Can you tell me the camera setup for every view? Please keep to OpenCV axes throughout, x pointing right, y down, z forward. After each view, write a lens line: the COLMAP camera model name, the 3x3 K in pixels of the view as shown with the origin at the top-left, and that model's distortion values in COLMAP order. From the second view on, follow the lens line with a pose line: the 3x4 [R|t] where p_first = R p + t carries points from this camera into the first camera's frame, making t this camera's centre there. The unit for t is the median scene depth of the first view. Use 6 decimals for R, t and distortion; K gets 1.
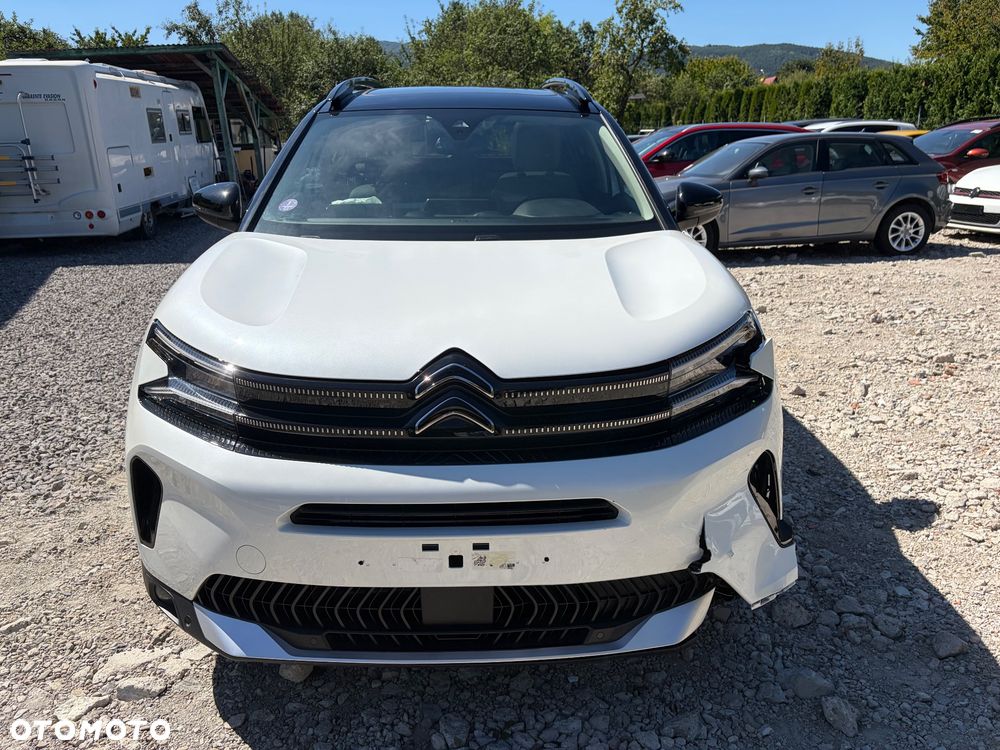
lens RADIAL K [[755.0, 0, 504.0], [0, 755.0, 372.5], [0, 0, 1]] dist [0.059613, -0.072555]
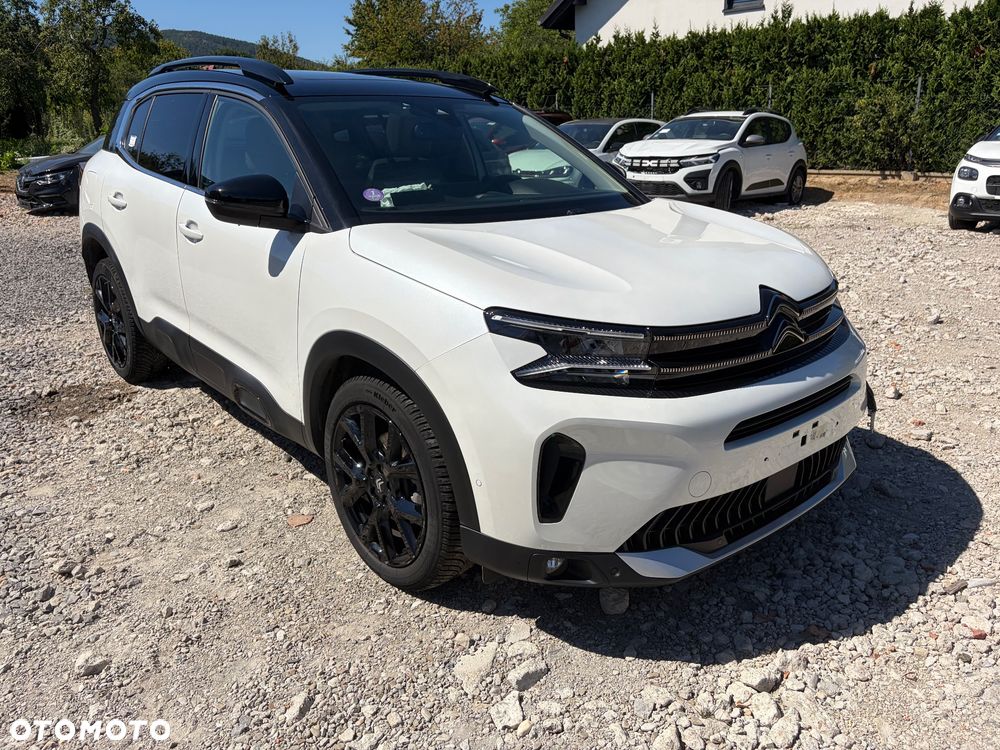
lens RADIAL K [[755.0, 0, 504.0], [0, 755.0, 372.5], [0, 0, 1]] dist [0.059613, -0.072555]
pose [[0.770355, -0.193375, 0.607585, -1.022118], [0.185812, 0.979627, 0.076194, -0.055830], [-0.609940, 0.054200, 0.790592, 0.207742]]
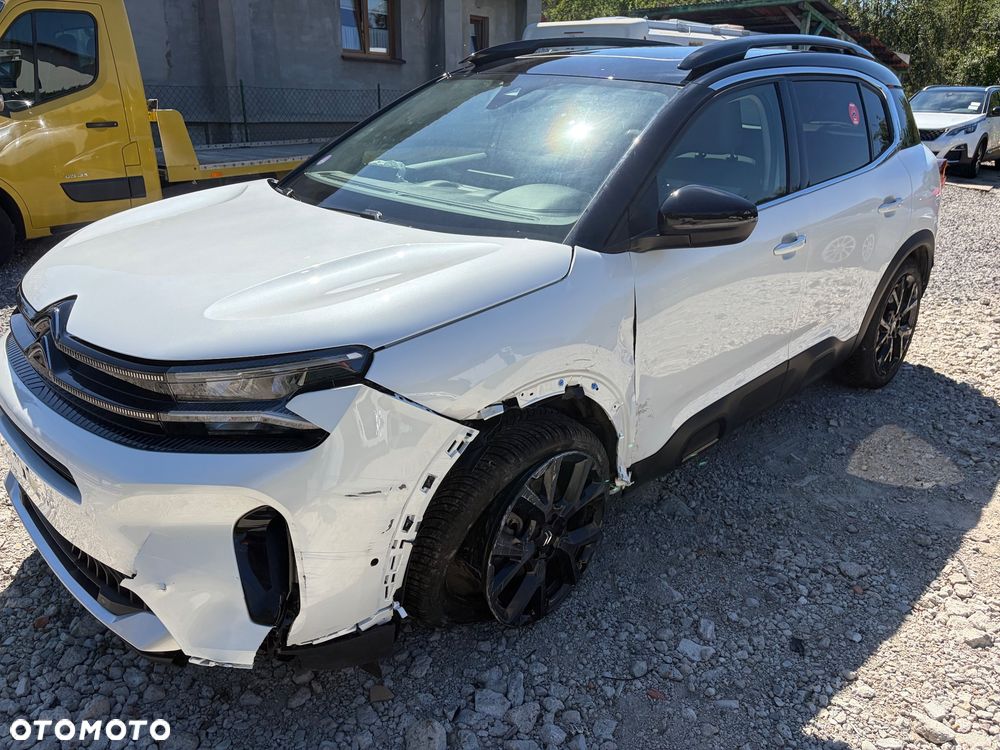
lens RADIAL K [[750.3, 0, 491.1], [0, 750.3, 376.5], [0, 0, 1]] dist [0.065748, -0.074336]
pose [[0.687360, 0.288384, -0.666611, 0.938660], [-0.248085, 0.955818, 0.157691, -0.204409], [0.682634, 0.056985, 0.728535, 0.513678]]
